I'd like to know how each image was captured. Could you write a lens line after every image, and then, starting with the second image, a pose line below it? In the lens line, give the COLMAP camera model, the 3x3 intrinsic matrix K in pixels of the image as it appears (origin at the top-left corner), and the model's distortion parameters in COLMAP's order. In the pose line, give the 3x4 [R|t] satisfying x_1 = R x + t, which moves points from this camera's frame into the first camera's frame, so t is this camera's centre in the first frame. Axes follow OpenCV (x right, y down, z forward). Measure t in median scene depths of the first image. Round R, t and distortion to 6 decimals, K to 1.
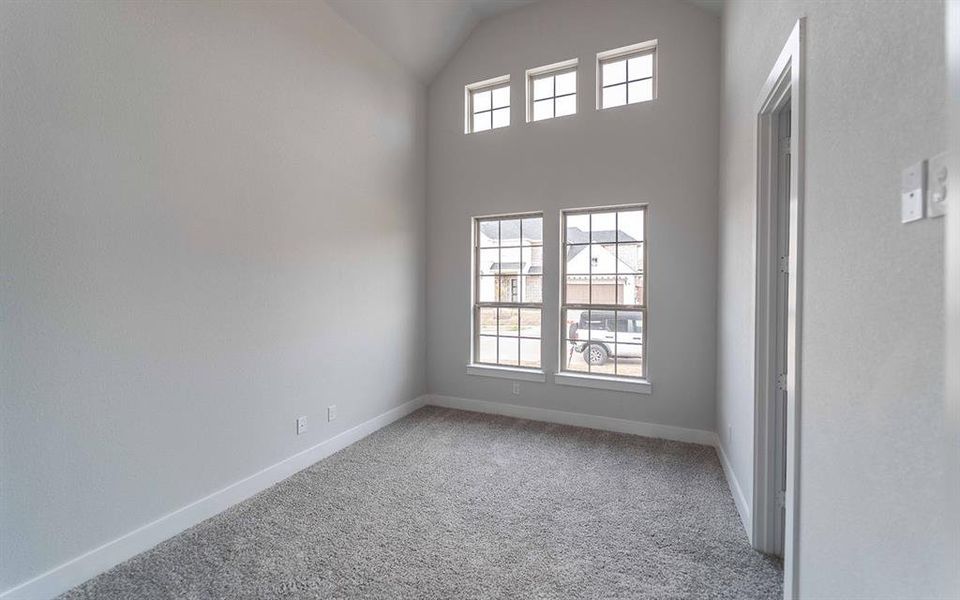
lens RADIAL K [[380.1, 0, 485.3], [0, 380.1, 304.1], [0, 0, 1]] dist [-0.002057, -0.000130]
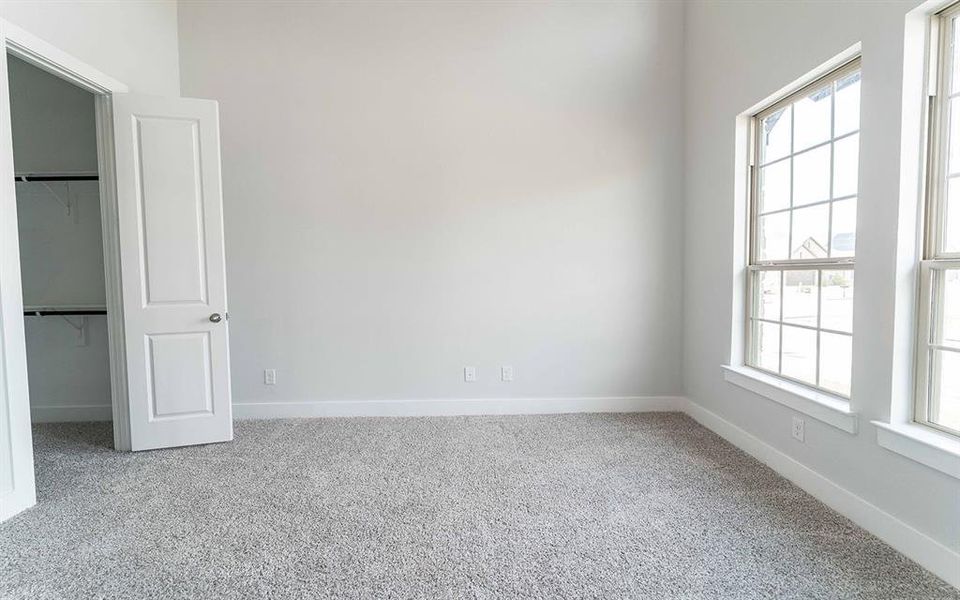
lens RADIAL K [[380.1, 0, 481.0], [0, 380.1, 293.1], [0, 0, 1]] dist [-0.002057, -0.000130]
pose [[0.427948, 0.038414, -0.902987, 0.360289], [-0.027073, 0.999193, 0.029676, 0.039785], [0.903398, 0.011747, 0.428642, 0.410456]]
